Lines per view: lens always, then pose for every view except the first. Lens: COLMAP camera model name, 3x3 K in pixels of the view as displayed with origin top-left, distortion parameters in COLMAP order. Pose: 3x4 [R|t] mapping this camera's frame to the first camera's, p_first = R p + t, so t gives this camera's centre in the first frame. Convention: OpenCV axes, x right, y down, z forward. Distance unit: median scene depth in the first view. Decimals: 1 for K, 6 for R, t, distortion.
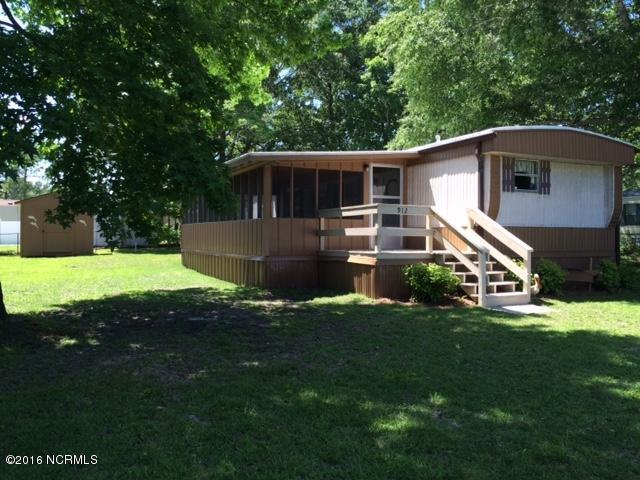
lens RADIAL K [[546.2, 0, 321.9], [0, 546.2, 248.1], [0, 0, 1]] dist [0.105662, -0.153413]
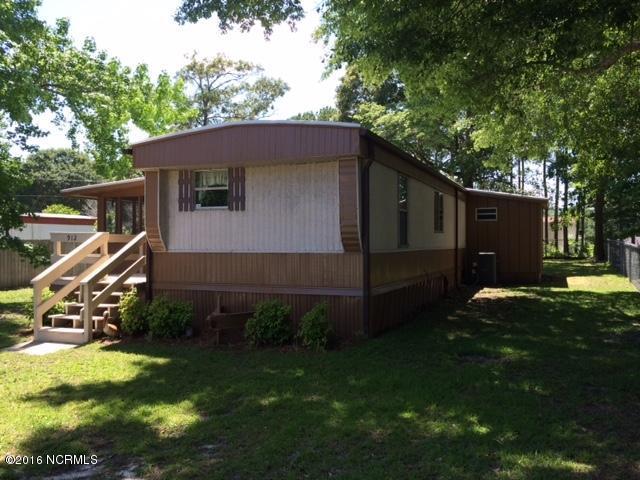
lens RADIAL K [[546.2, 0, 321.9], [0, 546.2, 248.1], [0, 0, 1]] dist [0.105662, -0.153413]
pose [[0.672181, -0.005515, -0.740367, 1.087011], [-0.016085, 0.999627, -0.022050, -0.030305], [0.740212, 0.026731, 0.671842, 0.590141]]
